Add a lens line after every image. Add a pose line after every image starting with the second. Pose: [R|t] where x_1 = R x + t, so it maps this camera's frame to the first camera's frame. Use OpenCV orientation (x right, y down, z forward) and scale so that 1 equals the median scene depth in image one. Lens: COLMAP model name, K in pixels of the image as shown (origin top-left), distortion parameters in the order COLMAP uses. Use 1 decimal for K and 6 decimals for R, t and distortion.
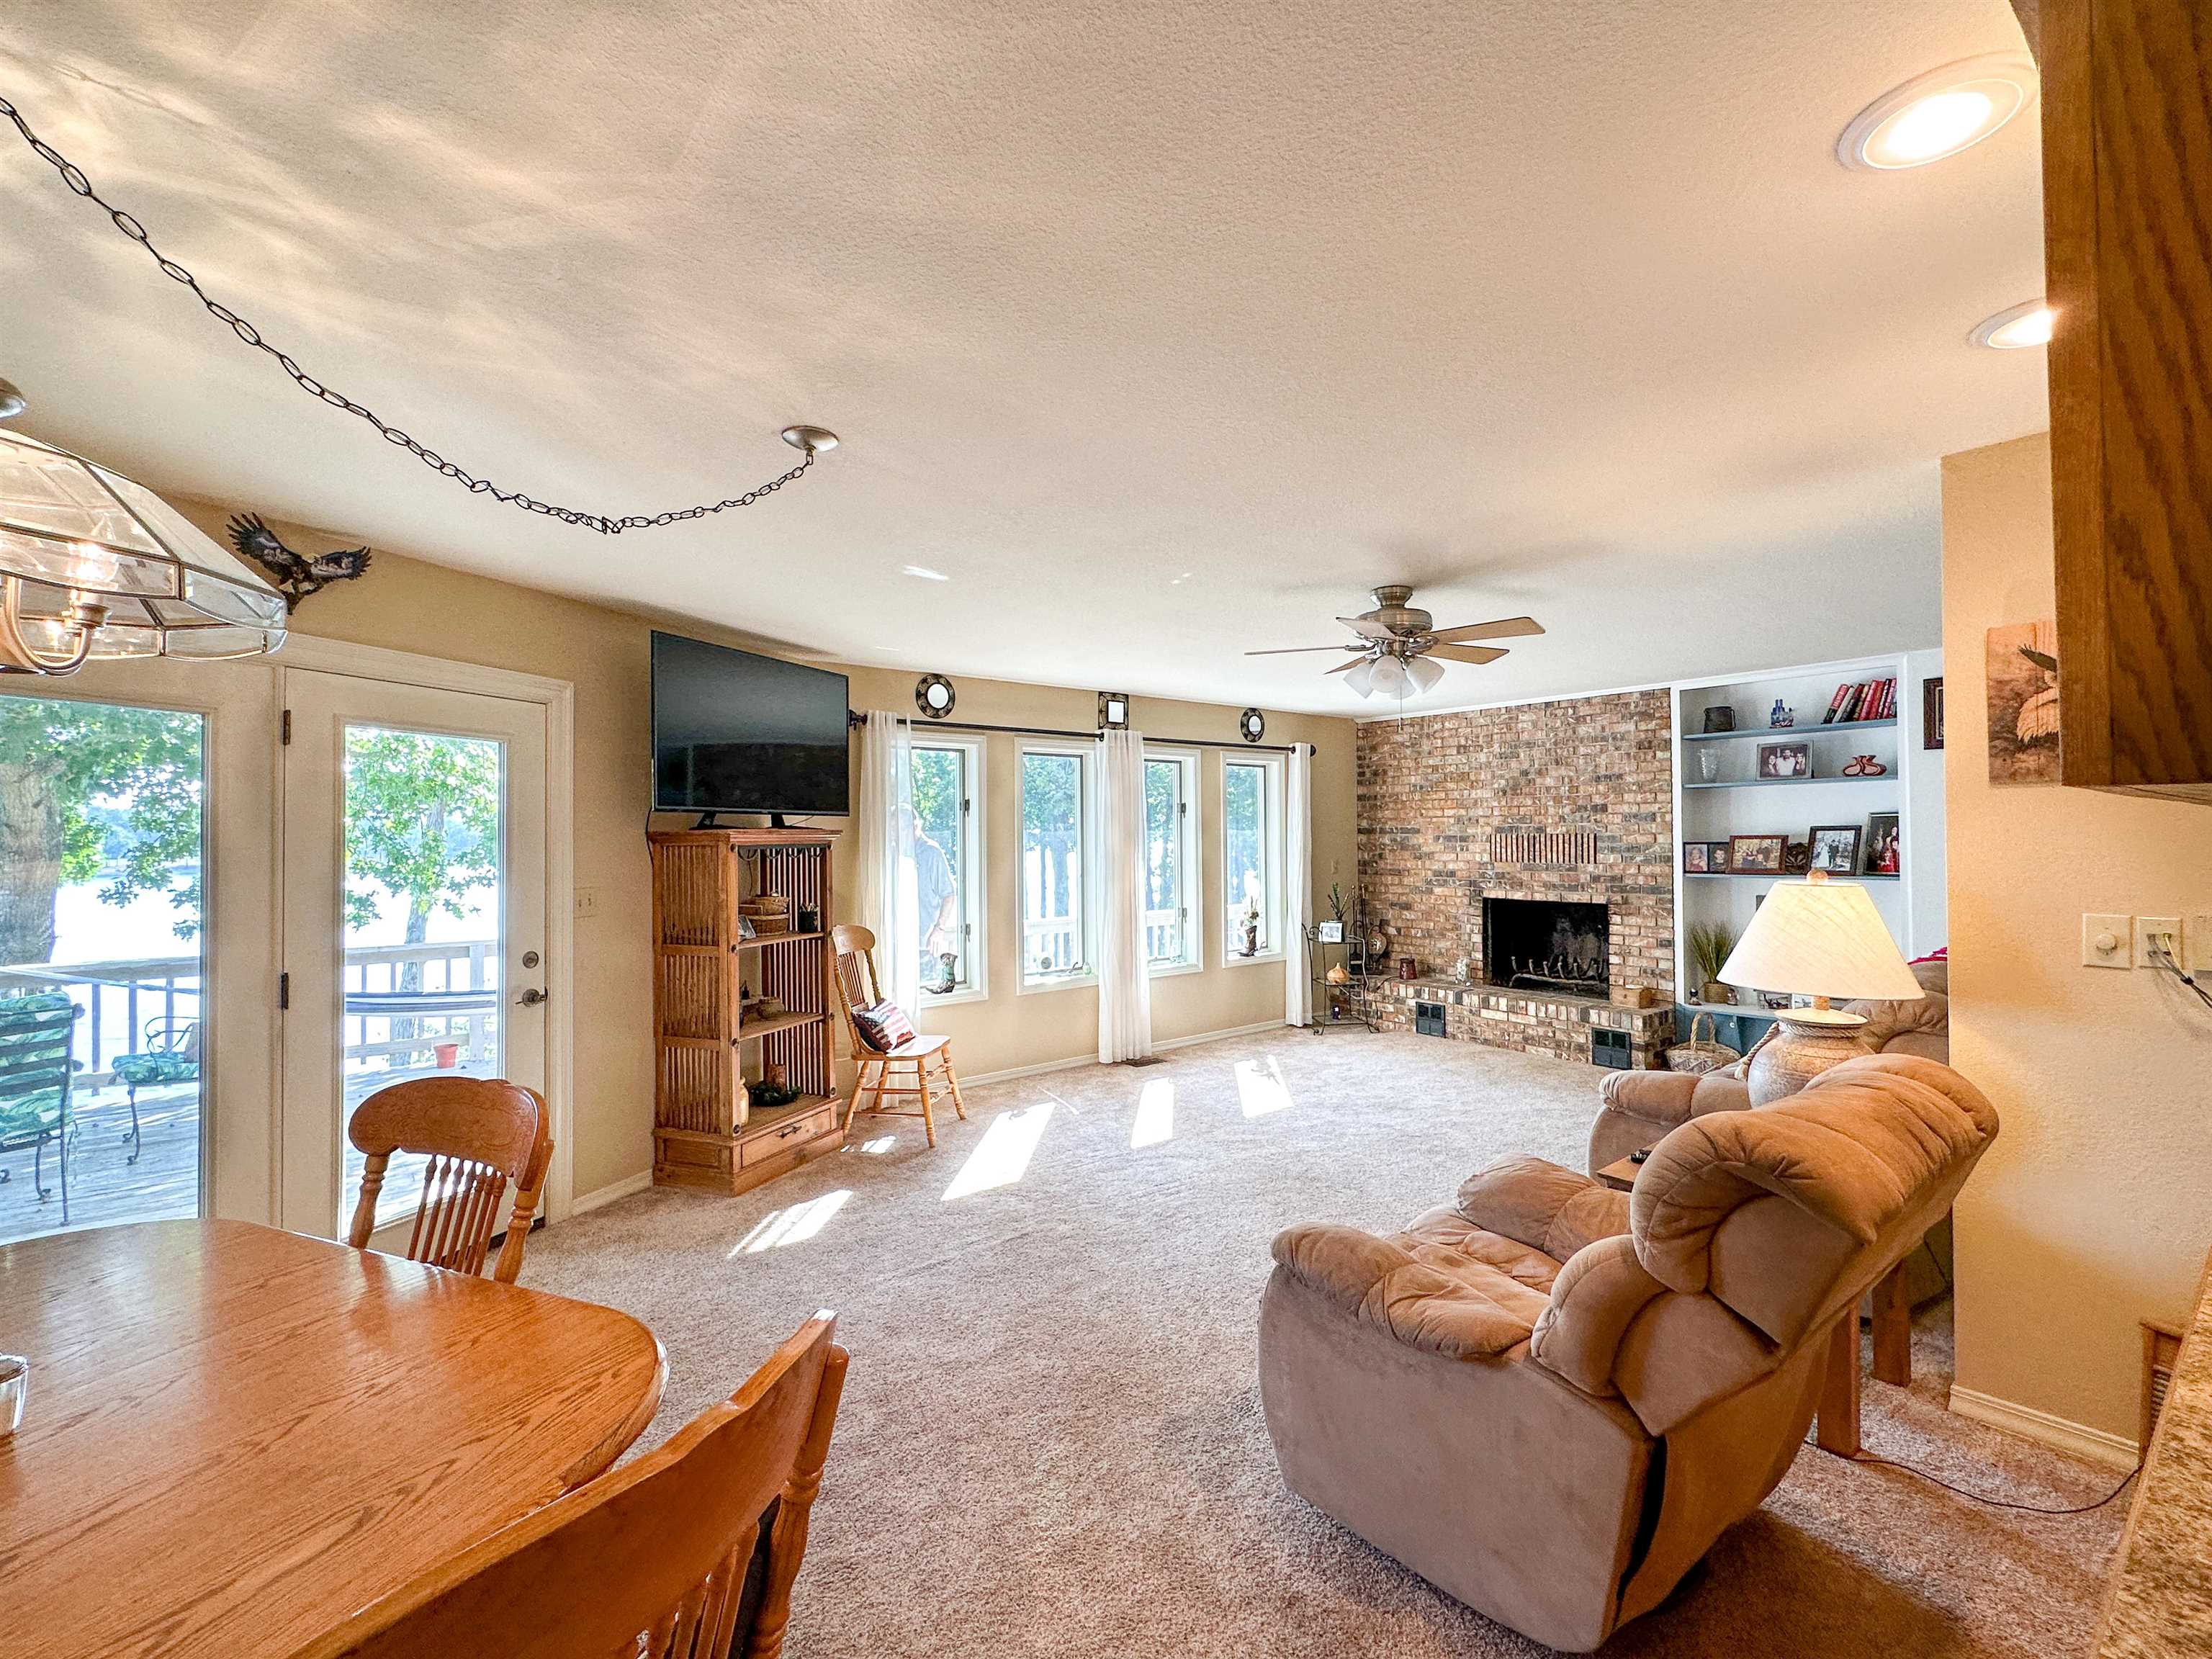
lens RADIAL K [[983.8, 0, 1102.3], [0, 983.8, 829.0], [0, 0, 1]] dist [-0.003444, 0.000742]
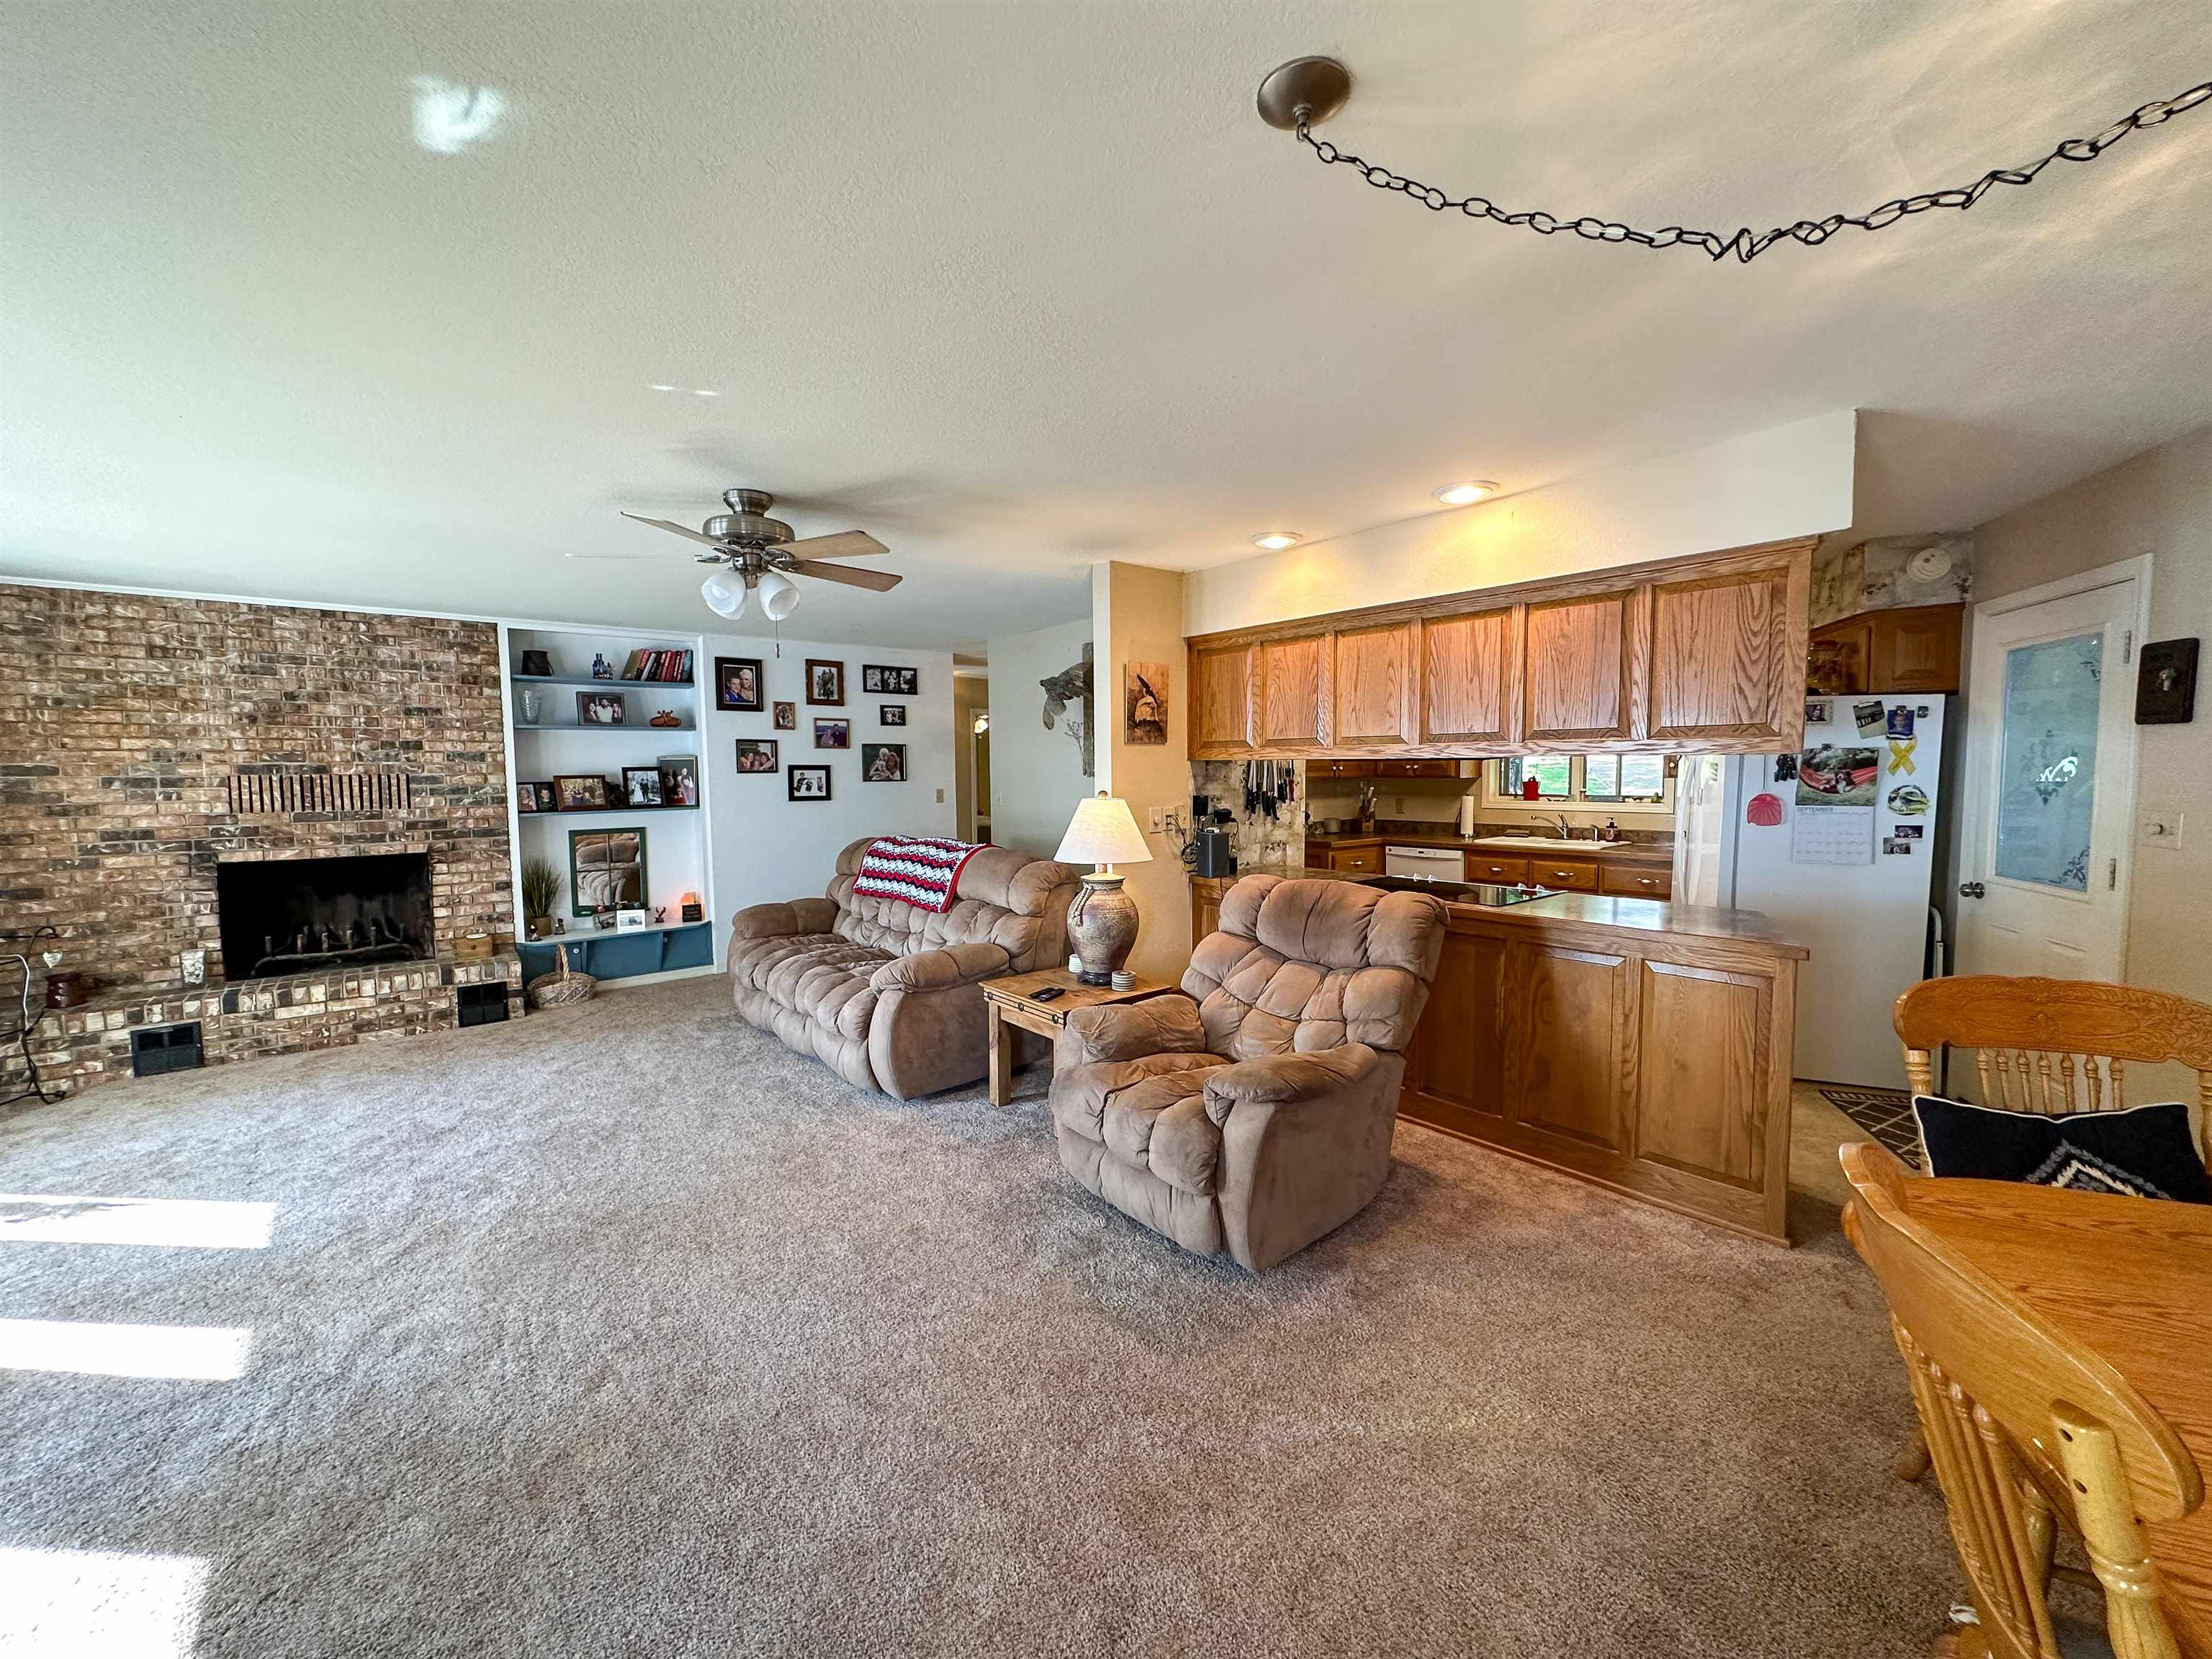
lens RADIAL K [[882.7, 0, 1101.3], [0, 882.7, 829.3], [0, 0, 1]] dist [-0.003157, 0.000695]
pose [[-0.021137, -0.062581, 0.997816, -0.302484], [0.000663, 0.998038, 0.062609, 0.004888], [-0.999776, 0.001985, -0.021054, 0.403417]]
